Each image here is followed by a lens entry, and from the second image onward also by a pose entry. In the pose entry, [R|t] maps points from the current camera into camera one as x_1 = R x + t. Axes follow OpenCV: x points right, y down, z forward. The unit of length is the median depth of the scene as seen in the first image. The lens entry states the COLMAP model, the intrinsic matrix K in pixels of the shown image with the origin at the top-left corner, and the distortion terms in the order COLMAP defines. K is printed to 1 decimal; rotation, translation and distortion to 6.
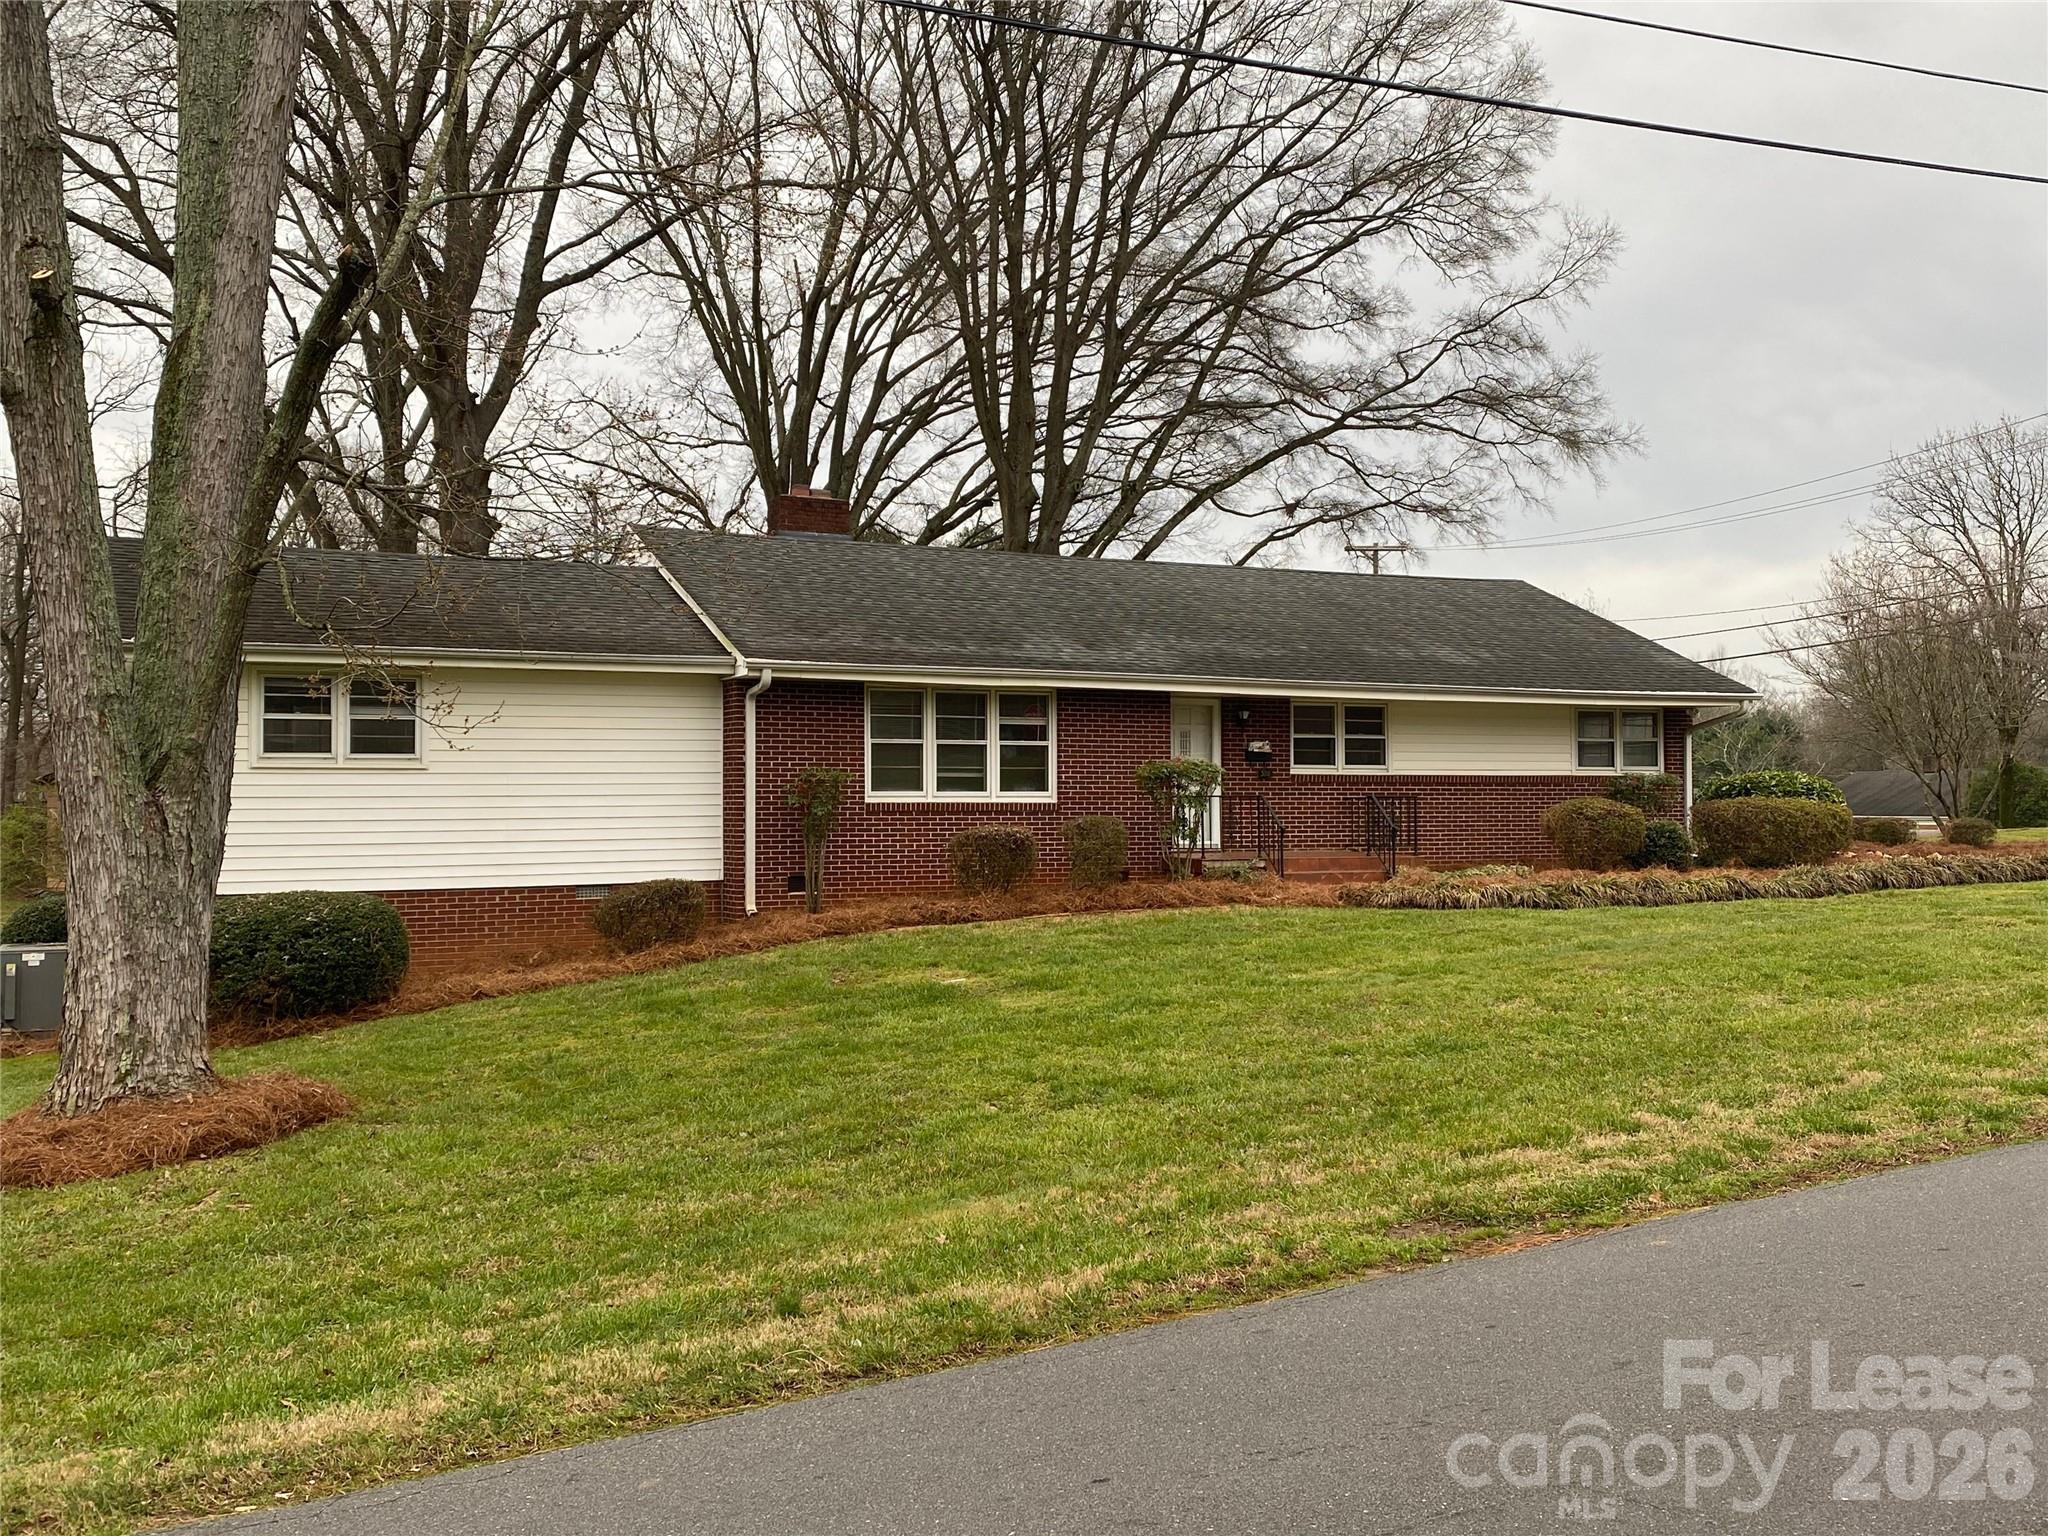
lens RADIAL K [[841.6, 0, 1024.0], [0, 841.6, 768.0], [0, 0, 1]] dist [-0.001052, -0.012763]
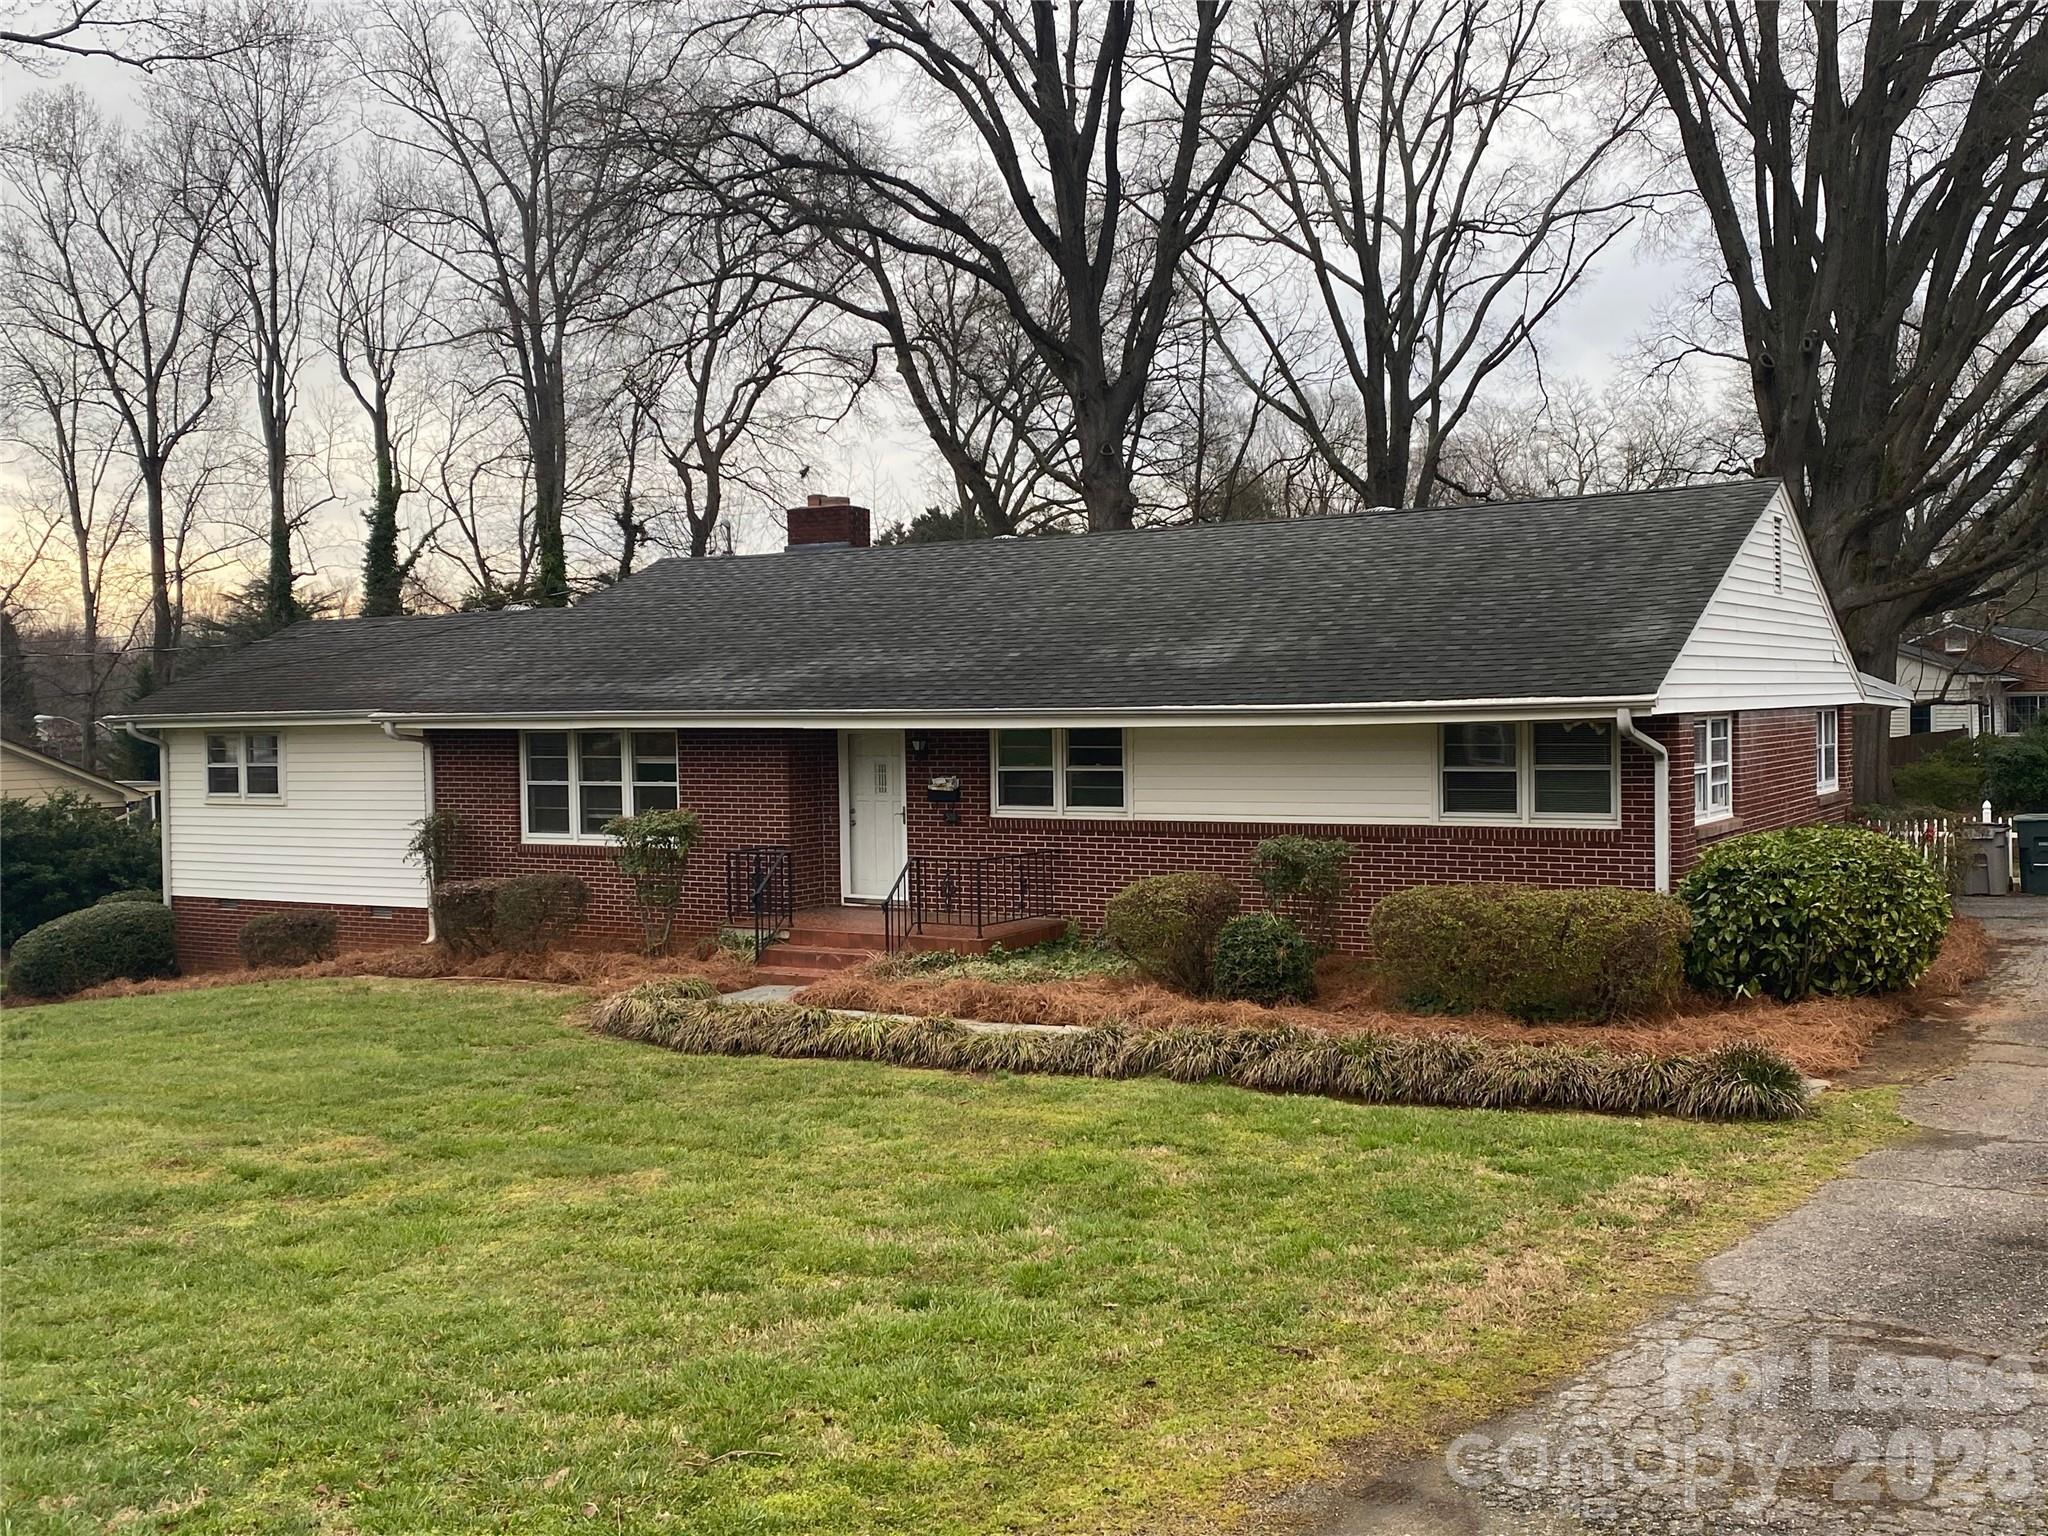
lens RADIAL K [[841.6, 0, 1024.0], [0, 841.6, 768.0], [0, 0, 1]] dist [-0.001052, -0.012763]
pose [[0.911946, -0.007863, -0.410235, 0.809309], [-0.001567, 0.999742, -0.022645, -0.026193], [0.410307, 0.021294, 0.911699, 0.270705]]
